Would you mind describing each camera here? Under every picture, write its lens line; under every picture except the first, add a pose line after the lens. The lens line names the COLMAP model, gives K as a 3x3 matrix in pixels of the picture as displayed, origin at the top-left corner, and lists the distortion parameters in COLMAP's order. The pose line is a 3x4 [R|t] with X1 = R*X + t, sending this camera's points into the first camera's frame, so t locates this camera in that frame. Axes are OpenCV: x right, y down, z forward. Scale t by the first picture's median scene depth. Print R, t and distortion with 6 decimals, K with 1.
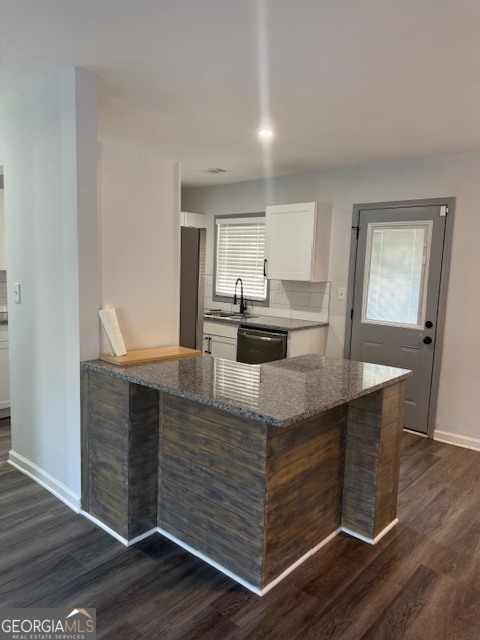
lens RADIAL K [[453.0, 0, 240.0], [0, 453.0, 320.0], [0, 0, 1]] dist [-0.005732, -0.006143]
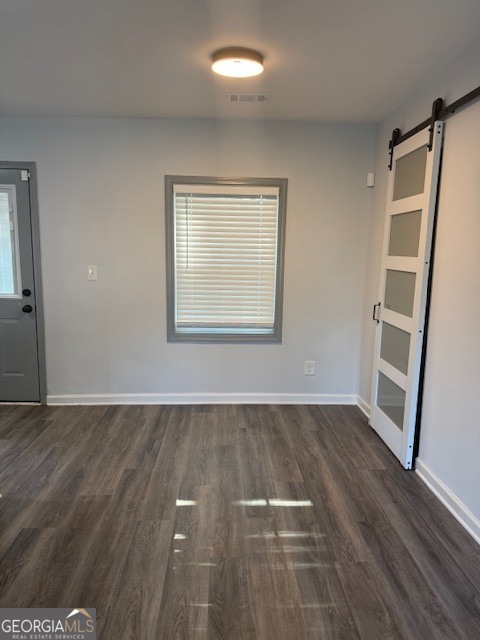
lens RADIAL K [[453.0, 0, 240.0], [0, 453.0, 320.0], [0, 0, 1]] dist [-0.005732, -0.006143]
pose [[0.708706, -0.126789, 0.694017, 0.056638], [0.084153, 0.991888, 0.095272, 0.014422], [-0.700467, -0.009116, 0.713627, -0.026388]]
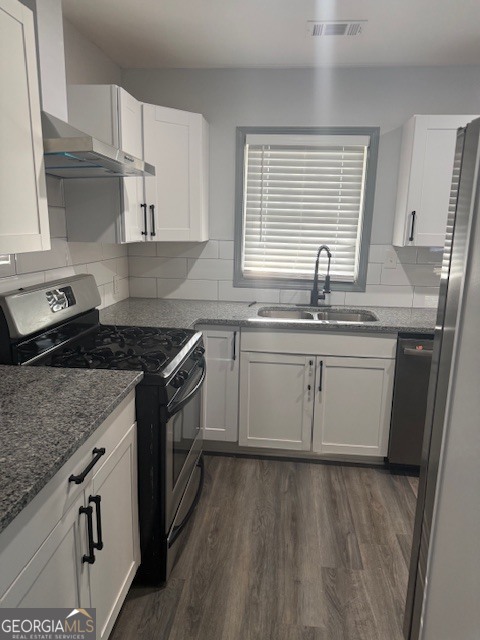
lens RADIAL K [[453.0, 0, 240.0], [0, 453.0, 320.0], [0, 0, 1]] dist [-0.005732, -0.006143]
pose [[0.802198, -0.139103, 0.580628, -0.617305], [0.075599, 0.988319, 0.132326, -0.121001], [-0.592253, -0.062257, 0.803343, 0.879890]]
